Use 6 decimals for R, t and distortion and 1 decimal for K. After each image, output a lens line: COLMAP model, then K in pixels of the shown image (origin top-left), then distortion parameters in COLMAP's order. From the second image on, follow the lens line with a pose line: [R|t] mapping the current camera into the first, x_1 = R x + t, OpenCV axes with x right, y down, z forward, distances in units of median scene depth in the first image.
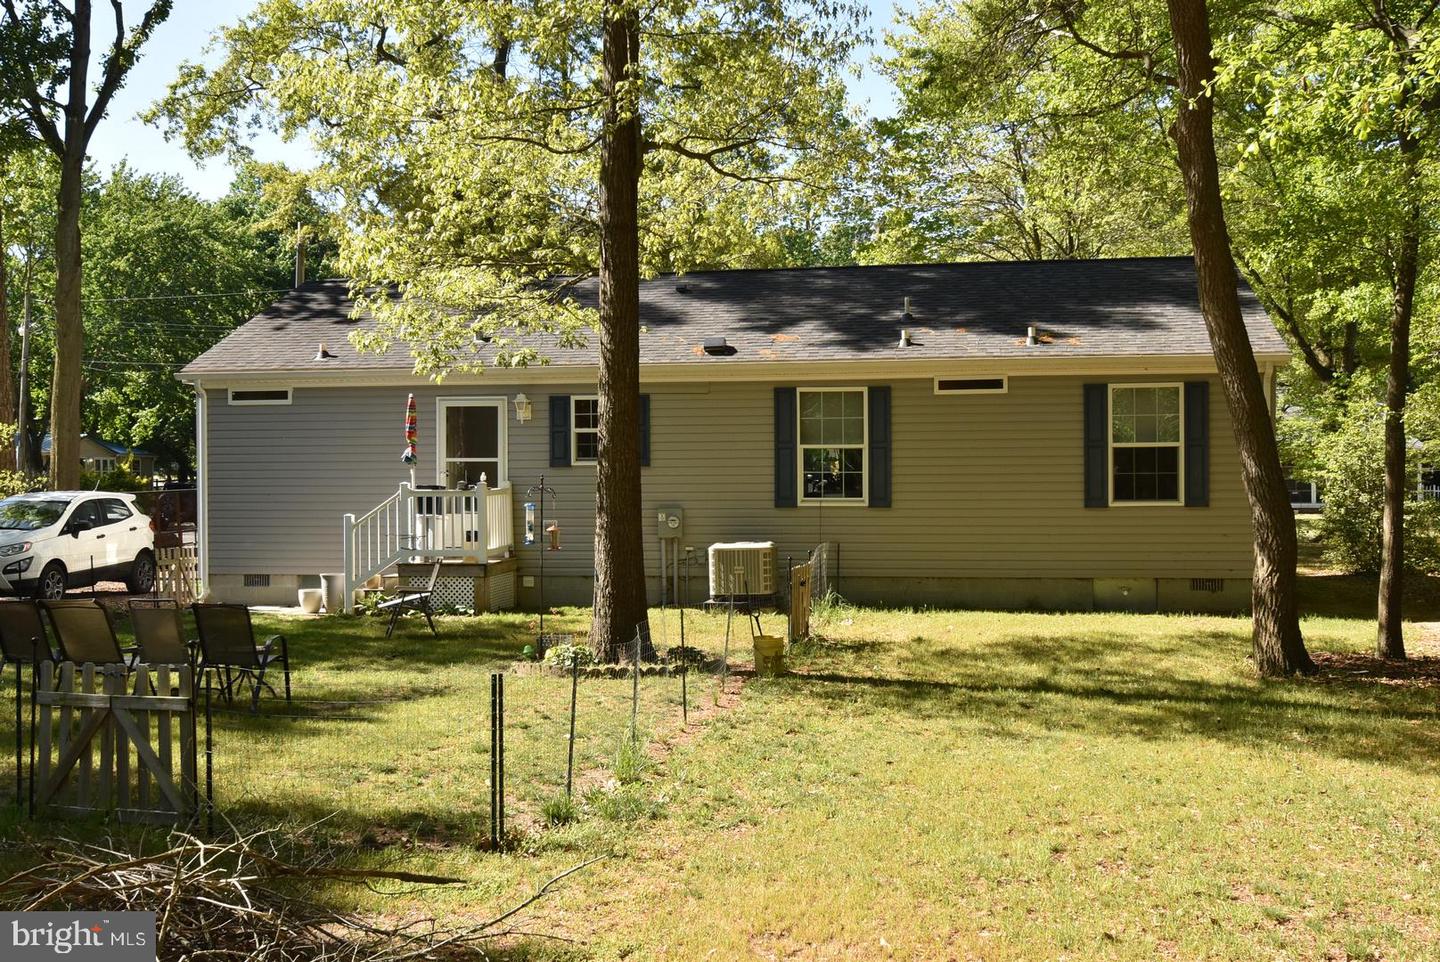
lens RADIAL K [[1538.4, 0, 720.0], [0, 1538.4, 482.5], [0, 0, 1]] dist [0.002547, 0.000000]
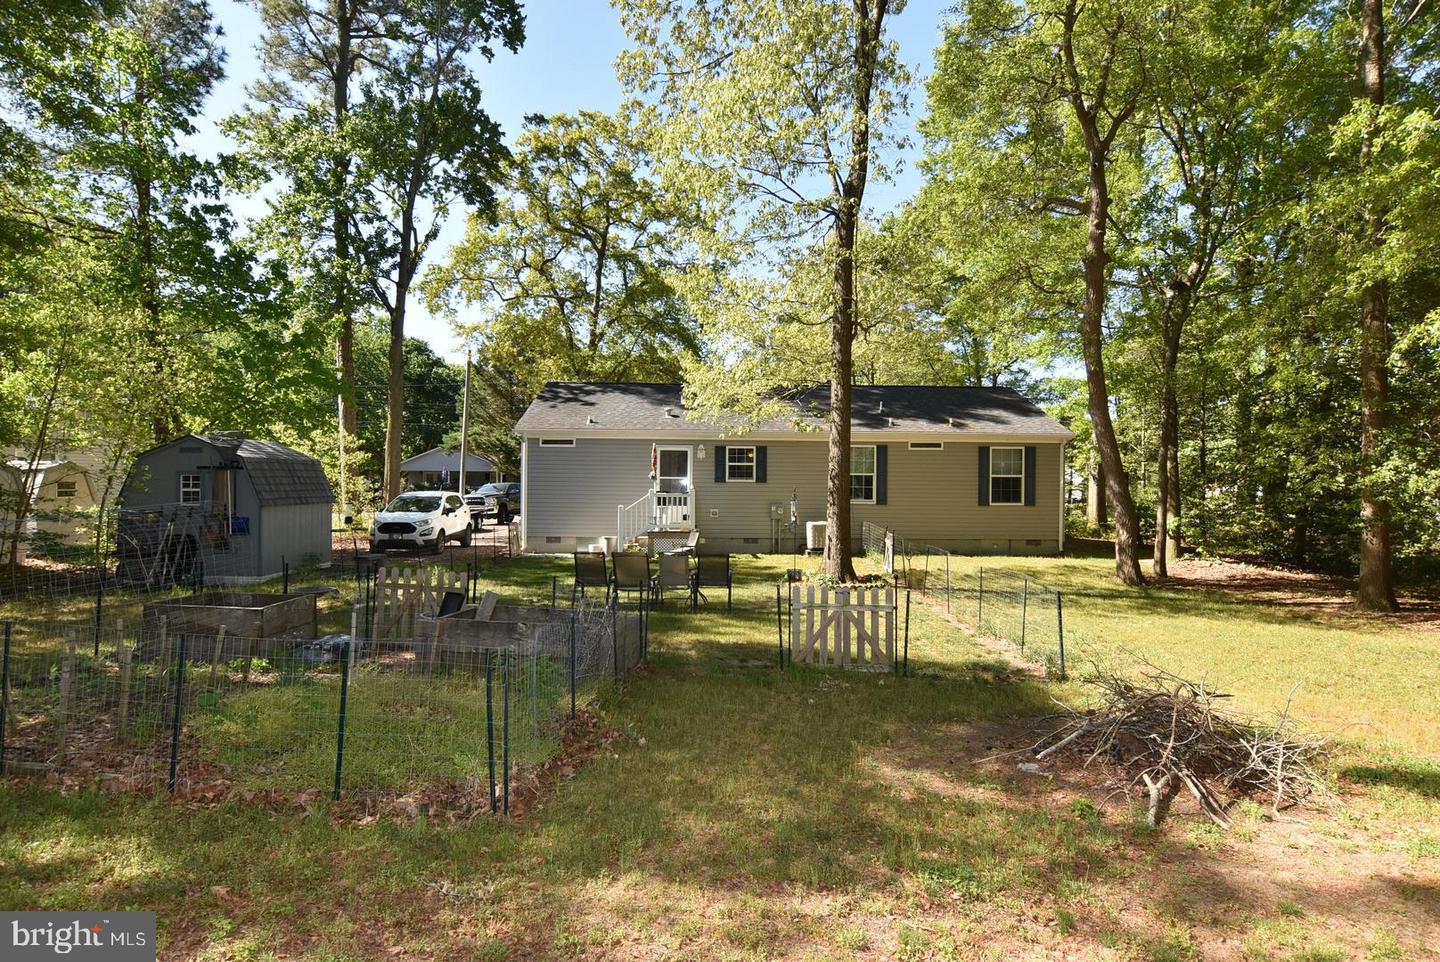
lens RADIAL K [[770.6, 0, 720.0], [0, 770.6, 481.0], [0, 0, 1]] dist [-0.004321, -0.000249]
pose [[0.982910, 0.015482, 0.183437, -0.289338], [-0.013138, 0.999816, -0.013990, 0.001964], [-0.183620, 0.011341, 0.982932, 0.034058]]
